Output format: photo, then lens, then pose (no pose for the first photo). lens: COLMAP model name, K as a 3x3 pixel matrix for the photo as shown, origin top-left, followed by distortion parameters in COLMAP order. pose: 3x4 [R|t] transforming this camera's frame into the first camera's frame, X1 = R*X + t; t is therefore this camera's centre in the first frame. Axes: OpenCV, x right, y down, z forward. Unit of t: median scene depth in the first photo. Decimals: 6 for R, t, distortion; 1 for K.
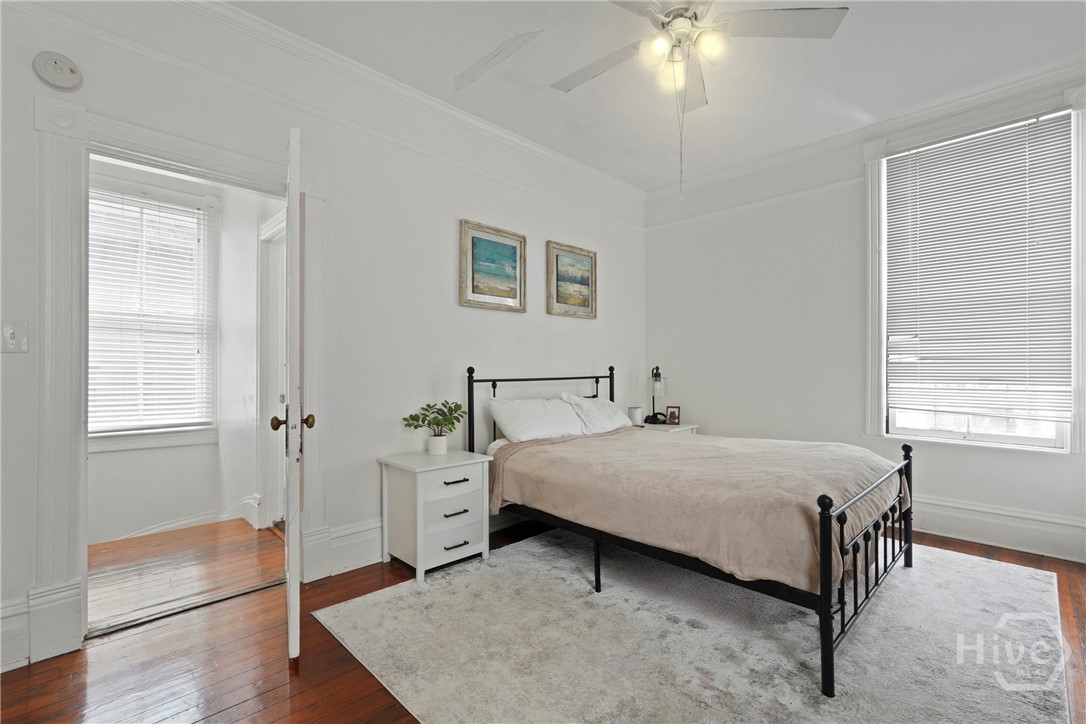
lens RADIAL K [[479.6, 0, 545.4], [0, 479.6, 365.0], [0, 0, 1]] dist [-0.012193, 0.003837]
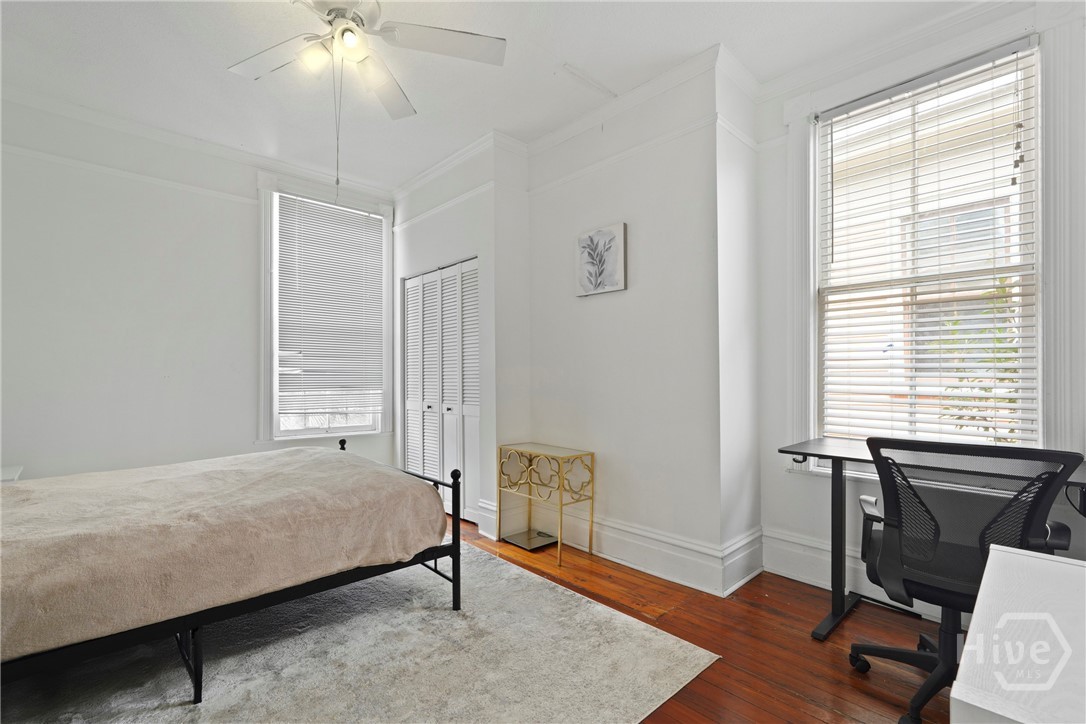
lens RADIAL K [[479.6, 0, 545.5], [0, 479.6, 370.8], [0, 0, 1]] dist [-0.012193, 0.003837]
pose [[0.025099, 0.016020, 0.999557, -0.433266], [-0.007540, 0.999846, -0.015836, 0.000638], [-0.999657, -0.007139, 0.025216, 0.366118]]
